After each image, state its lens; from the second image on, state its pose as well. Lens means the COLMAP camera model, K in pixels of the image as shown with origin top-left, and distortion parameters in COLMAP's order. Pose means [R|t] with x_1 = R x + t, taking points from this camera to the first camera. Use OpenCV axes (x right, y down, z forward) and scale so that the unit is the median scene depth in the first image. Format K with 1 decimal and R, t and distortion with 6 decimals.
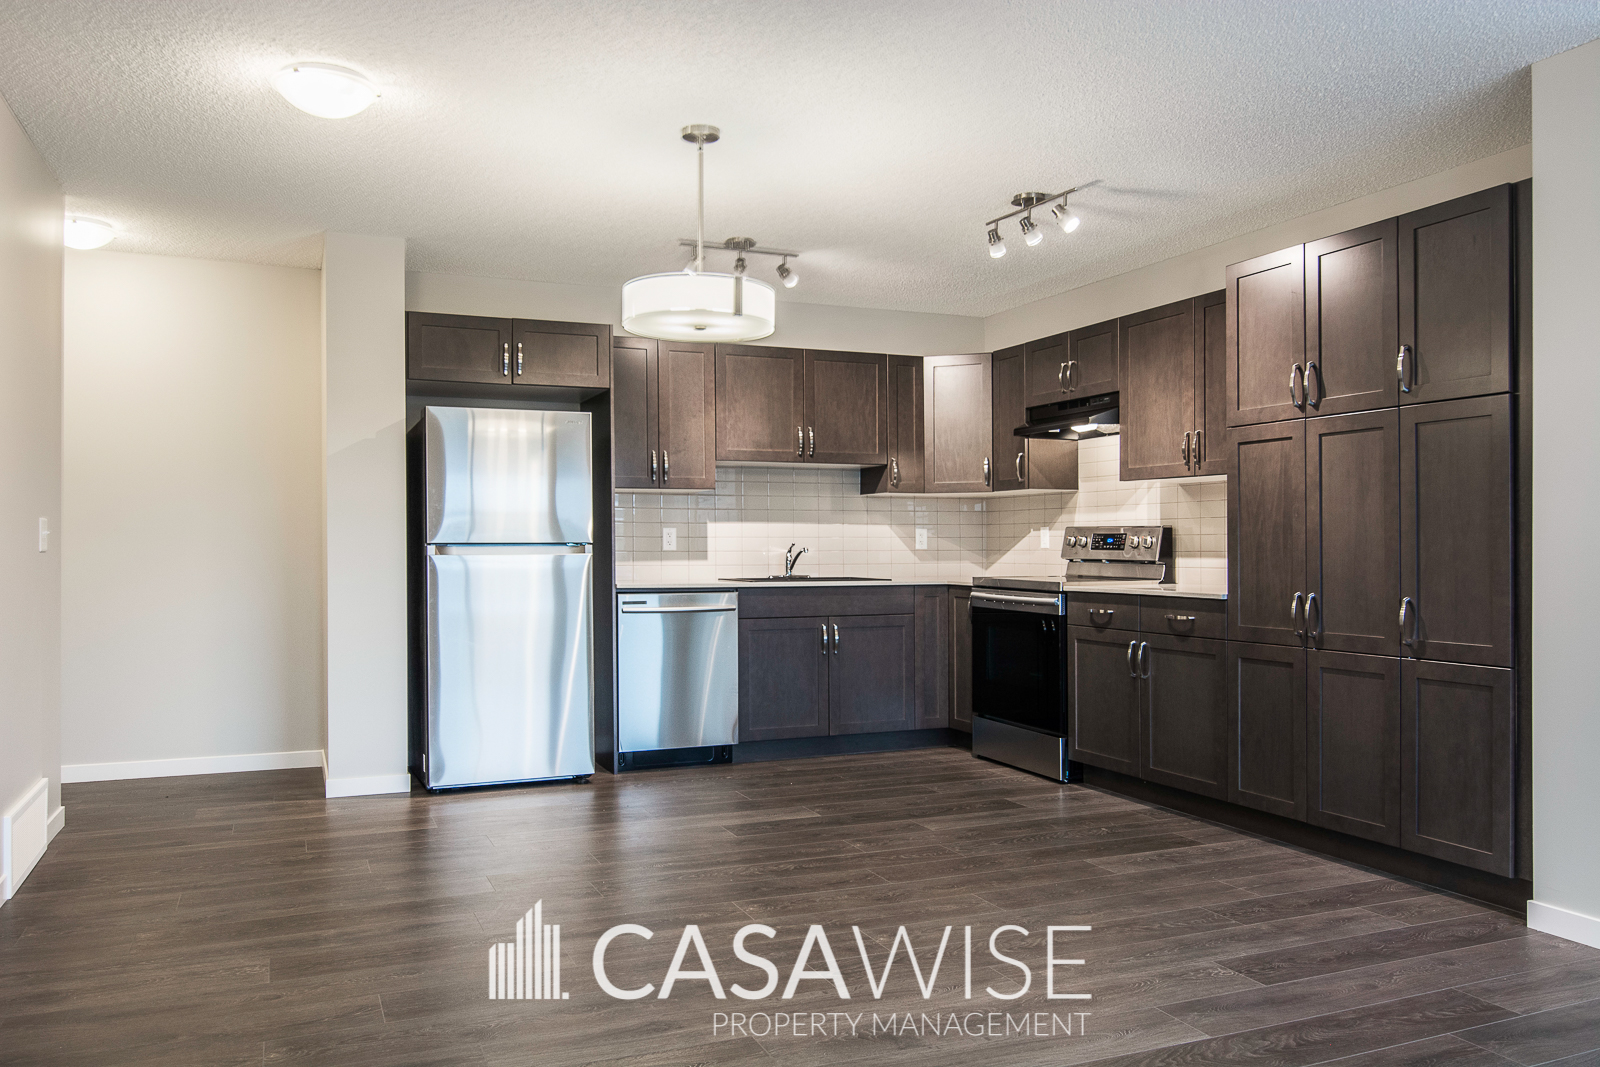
lens RADIAL K [[1186.2, 0, 793.7], [0, 1186.2, 560.6], [0, 0, 1]] dist [0.069579, -0.165854]
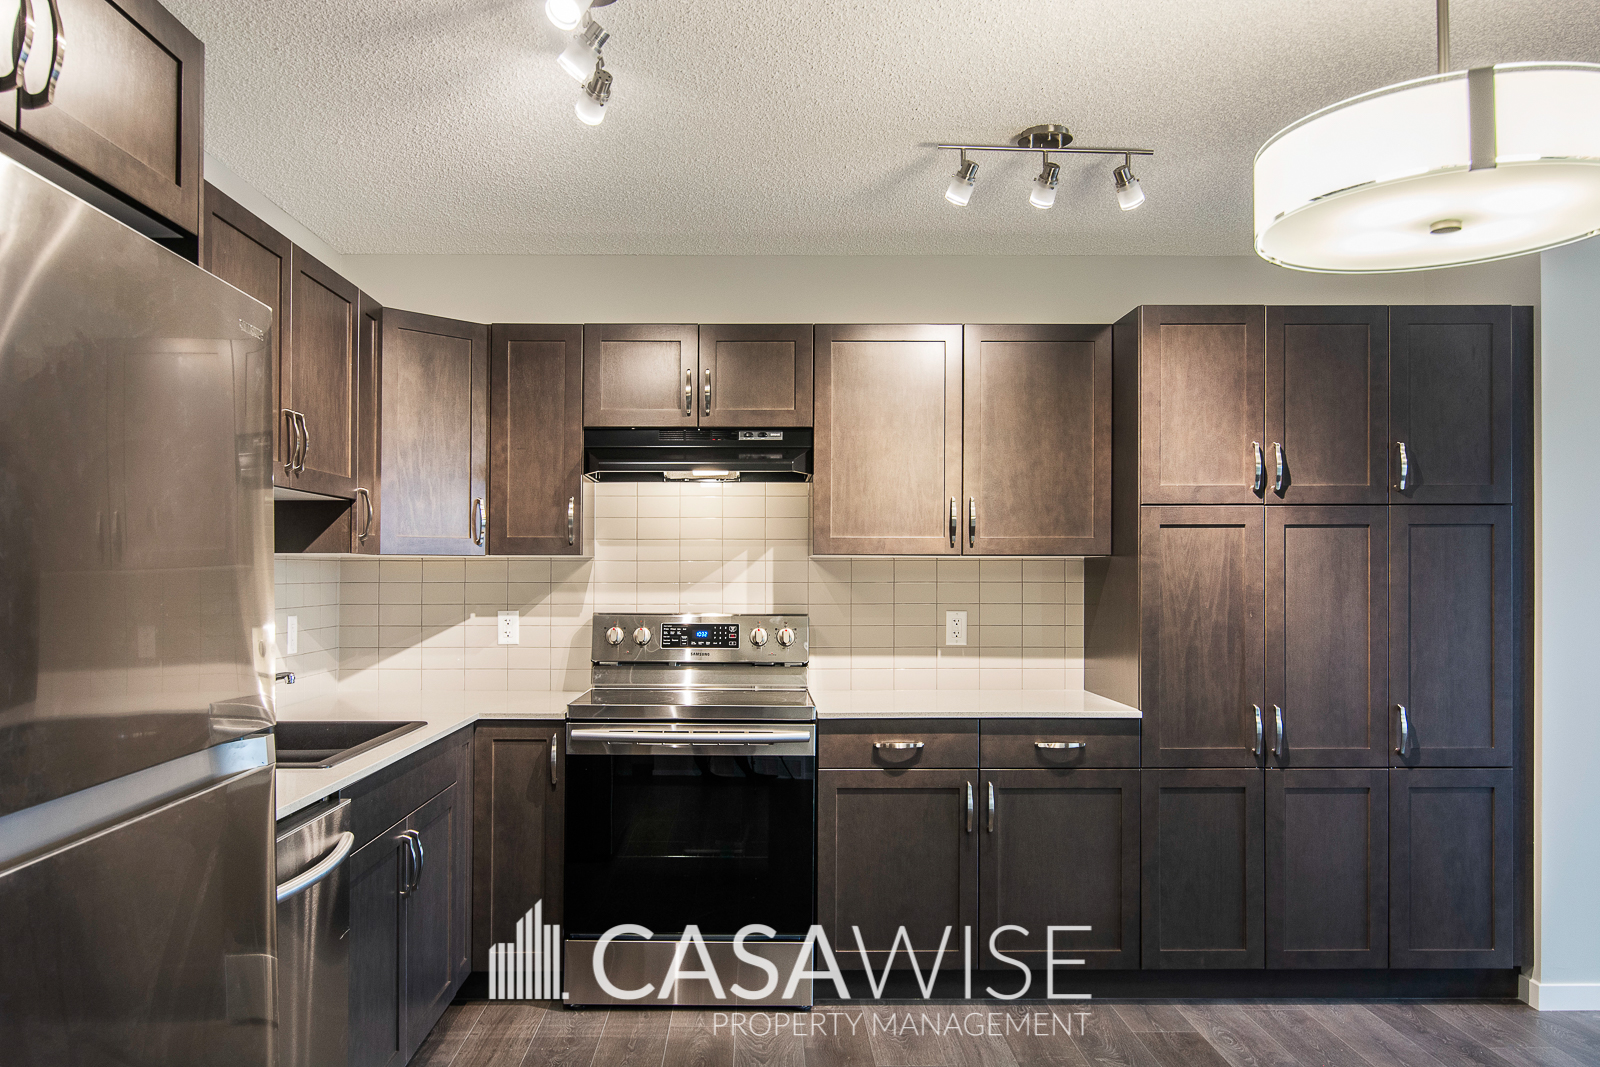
lens RADIAL K [[1186.2, 0, 793.7], [0, 1186.2, 560.6], [0, 0, 1]] dist [0.069579, -0.165854]
pose [[0.389837, 0.015119, 0.920760, -0.490689], [0.011741, 0.999702, -0.021386, -0.061344], [-0.920809, 0.019147, 0.389543, 0.939979]]
